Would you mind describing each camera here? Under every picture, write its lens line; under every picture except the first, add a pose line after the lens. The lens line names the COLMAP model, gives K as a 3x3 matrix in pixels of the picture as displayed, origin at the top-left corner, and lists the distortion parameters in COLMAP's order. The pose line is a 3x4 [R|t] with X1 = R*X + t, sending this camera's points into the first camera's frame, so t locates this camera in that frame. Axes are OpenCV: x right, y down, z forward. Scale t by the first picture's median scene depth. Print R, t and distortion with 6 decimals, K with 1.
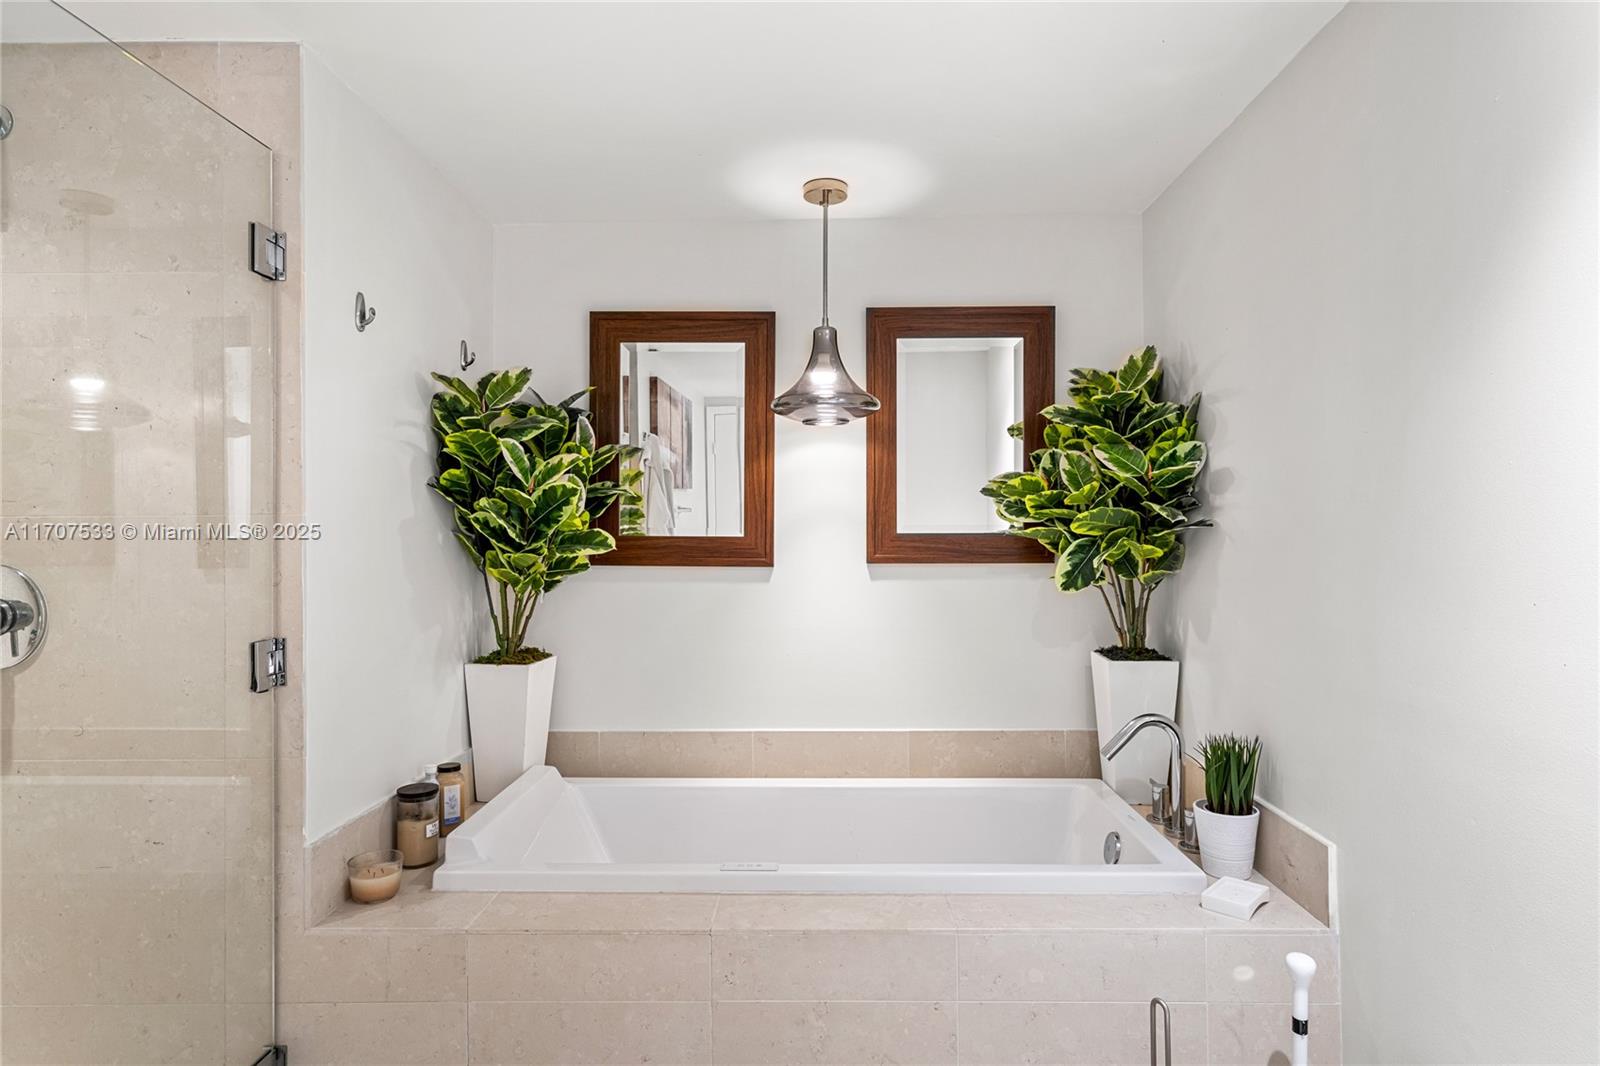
lens RADIAL K [[836.4, 0, 800.0], [0, 836.4, 533.0], [0, 0, 1]] dist [0.002530, 0.000563]
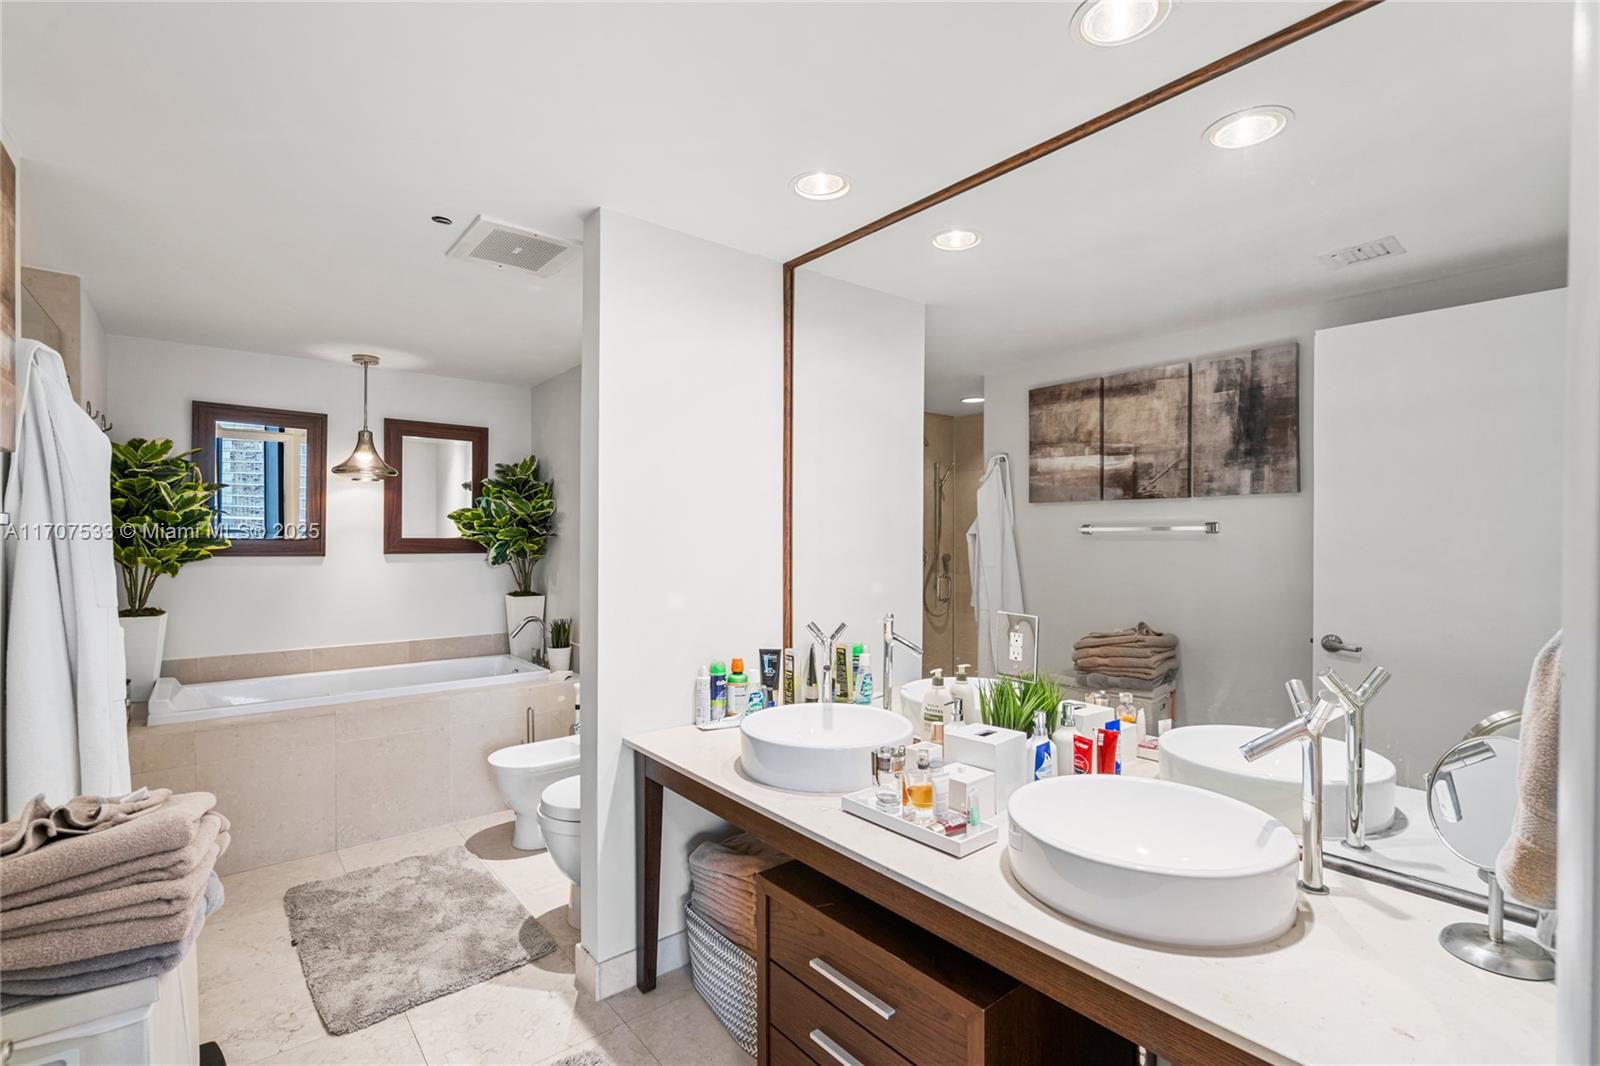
lens RADIAL K [[727.8, 0, 803.2], [0, 727.8, 540.3], [0, 0, 1]] dist [-0.001302, 0.003289]
pose [[0.746962, 0.004492, 0.664852, -0.330226], [-0.006941, 0.999975, 0.001042, -0.002609], [-0.664831, -0.005393, 0.746974, -0.922140]]
